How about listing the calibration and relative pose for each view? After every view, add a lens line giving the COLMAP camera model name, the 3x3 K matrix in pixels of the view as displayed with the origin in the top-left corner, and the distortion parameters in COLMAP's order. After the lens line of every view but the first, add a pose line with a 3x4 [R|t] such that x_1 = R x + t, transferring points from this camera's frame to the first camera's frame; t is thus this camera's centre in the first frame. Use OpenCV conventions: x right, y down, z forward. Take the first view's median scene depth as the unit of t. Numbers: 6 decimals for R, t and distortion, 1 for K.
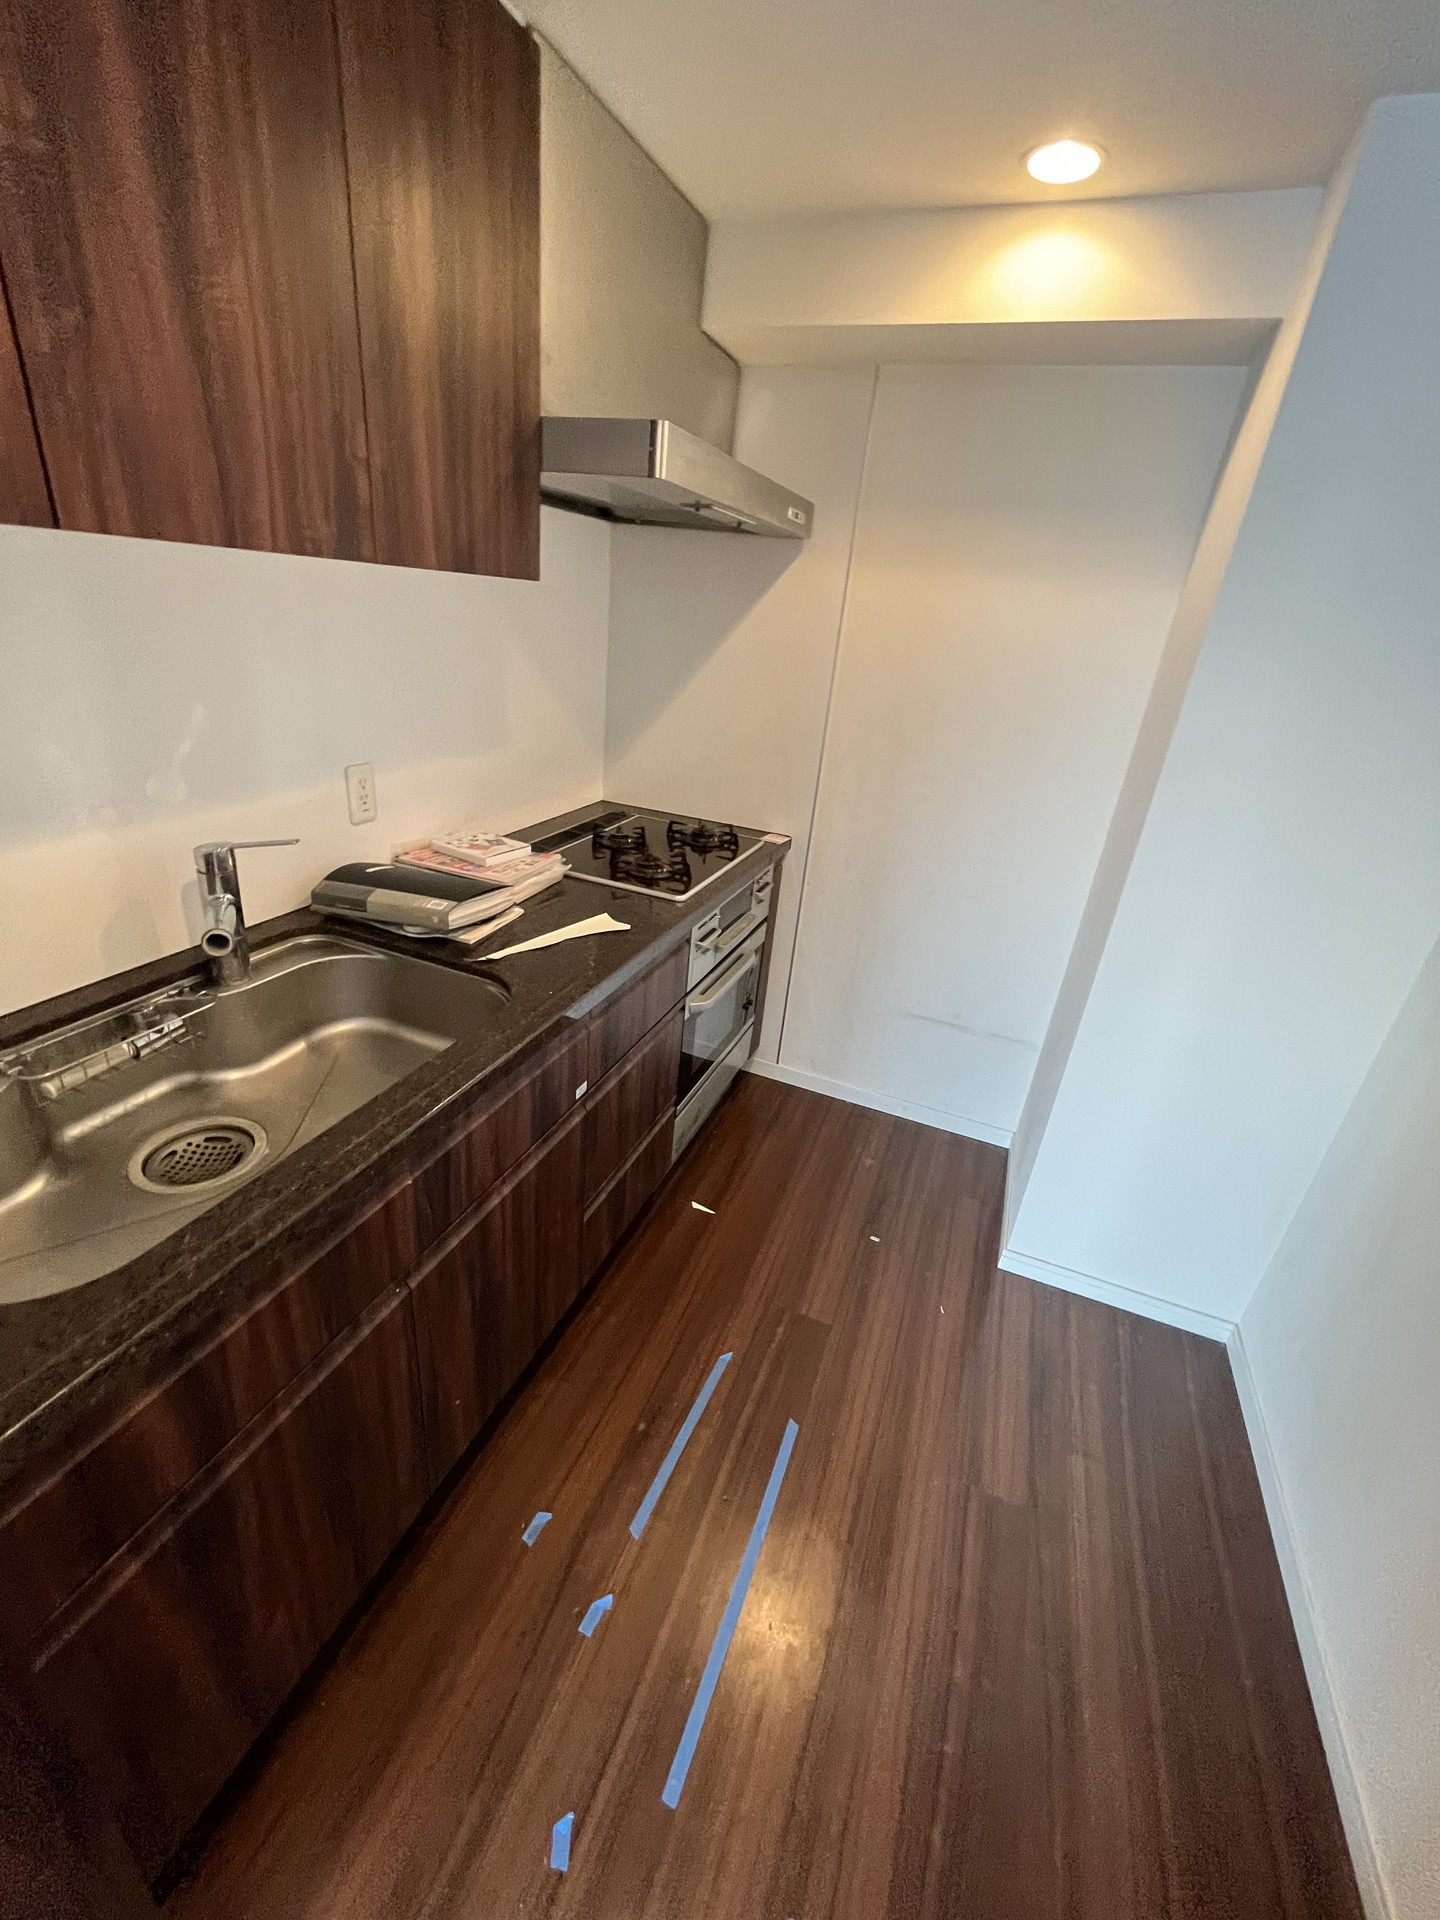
lens RADIAL K [[774.5, 0, 723.3], [0, 774.5, 958.4], [0, 0, 1]] dist [0.000456, -0.000524]
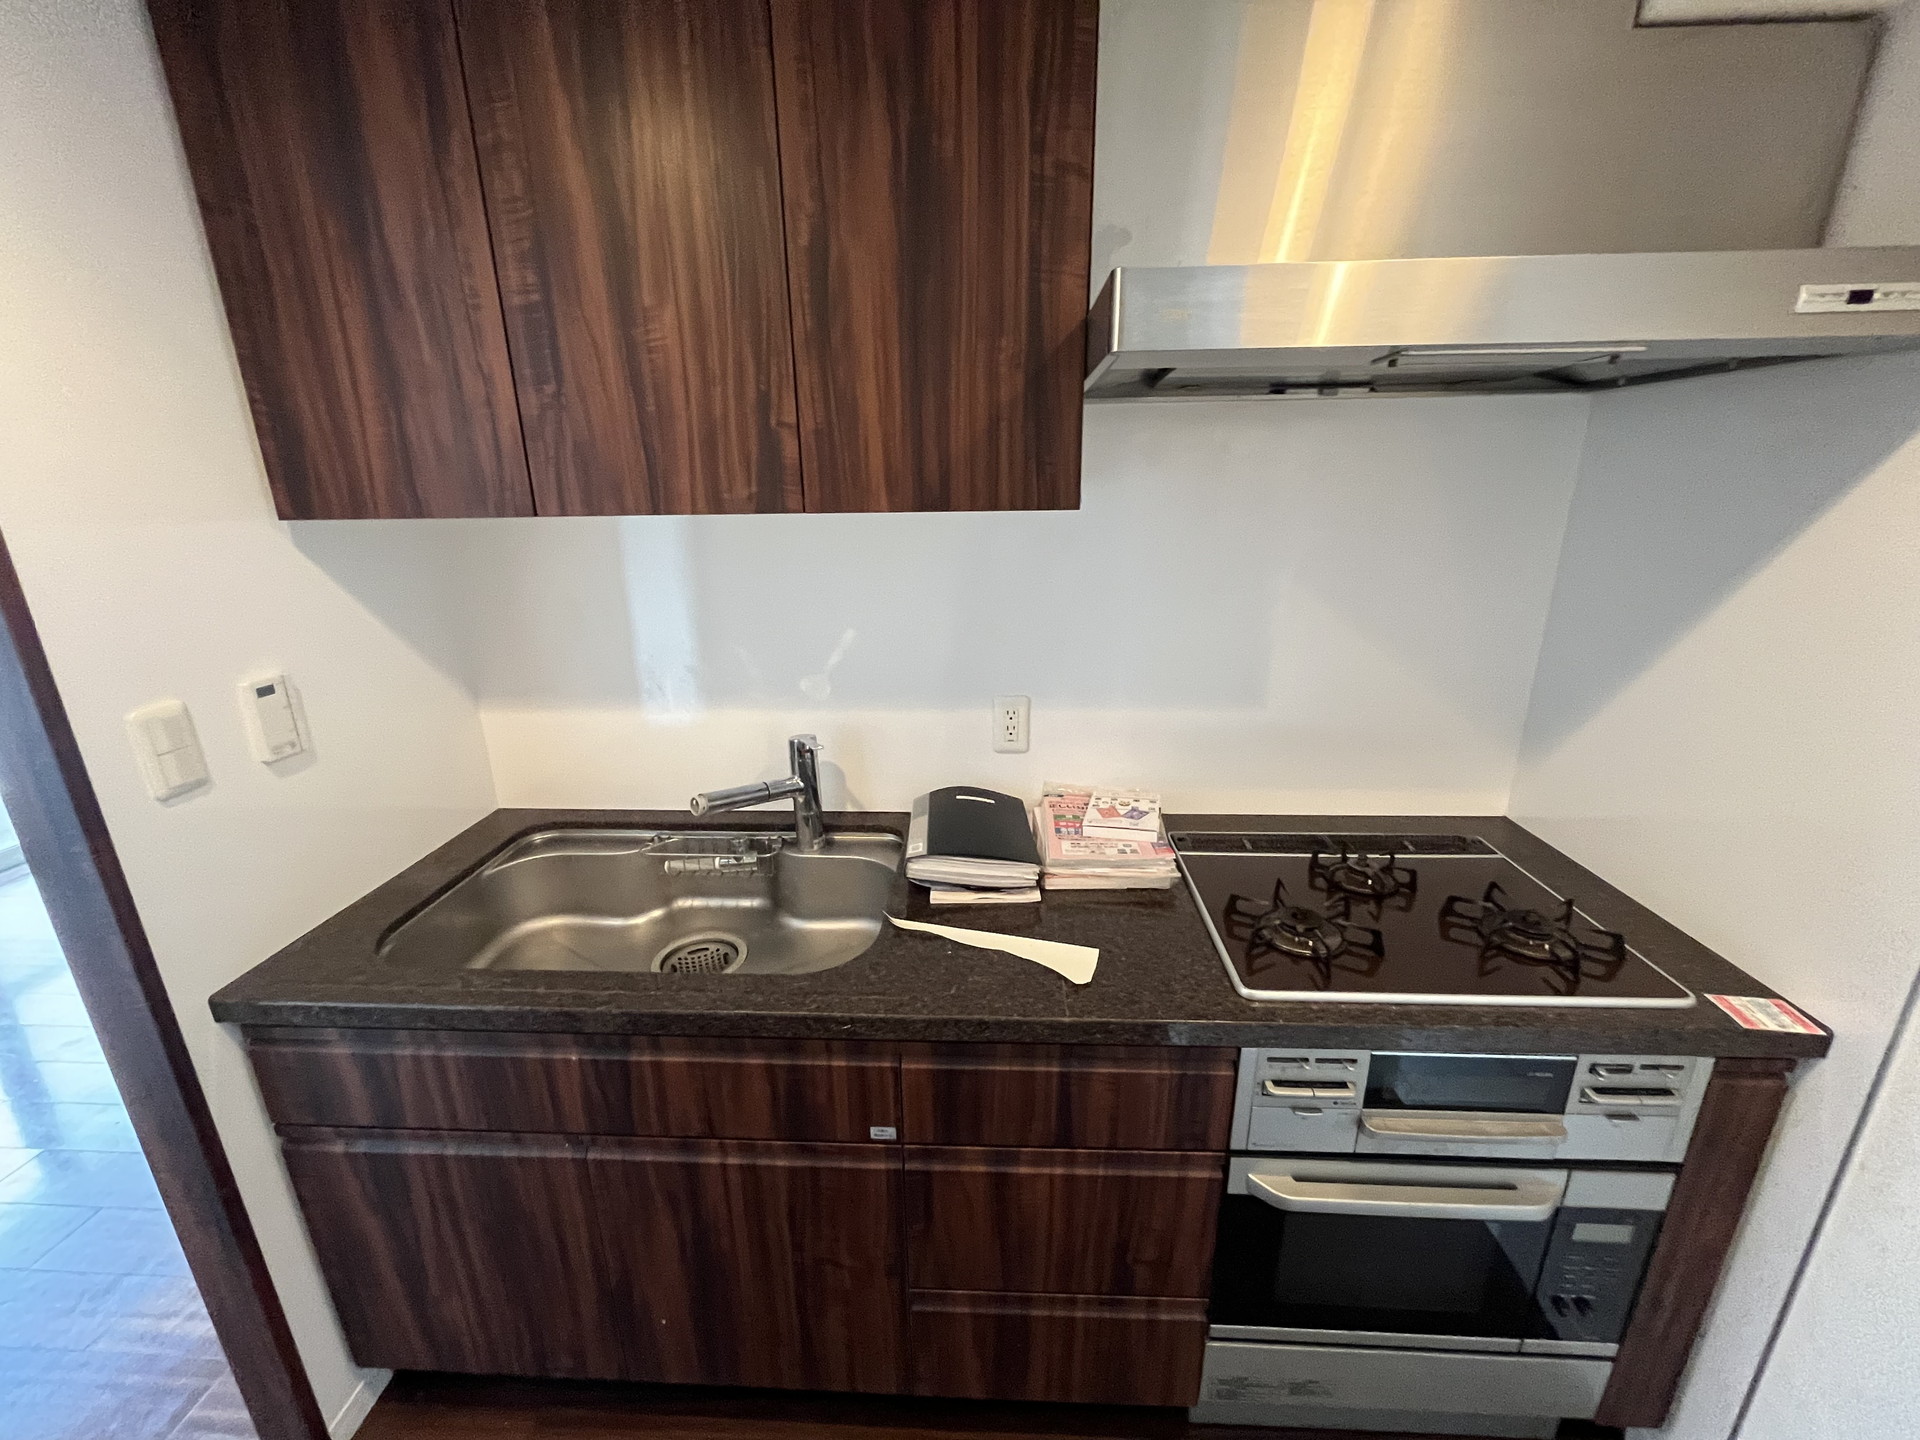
lens RADIAL K [[774.5, 0, 958.2], [0, 774.5, 723.0], [0, 0, 1]] dist [0.000456, -0.000524]
pose [[0.316393, 0.181854, -0.931034, 0.542554], [-0.353683, 0.933301, 0.062105, -0.319704], [0.880229, 0.309641, 0.359609, 0.745883]]
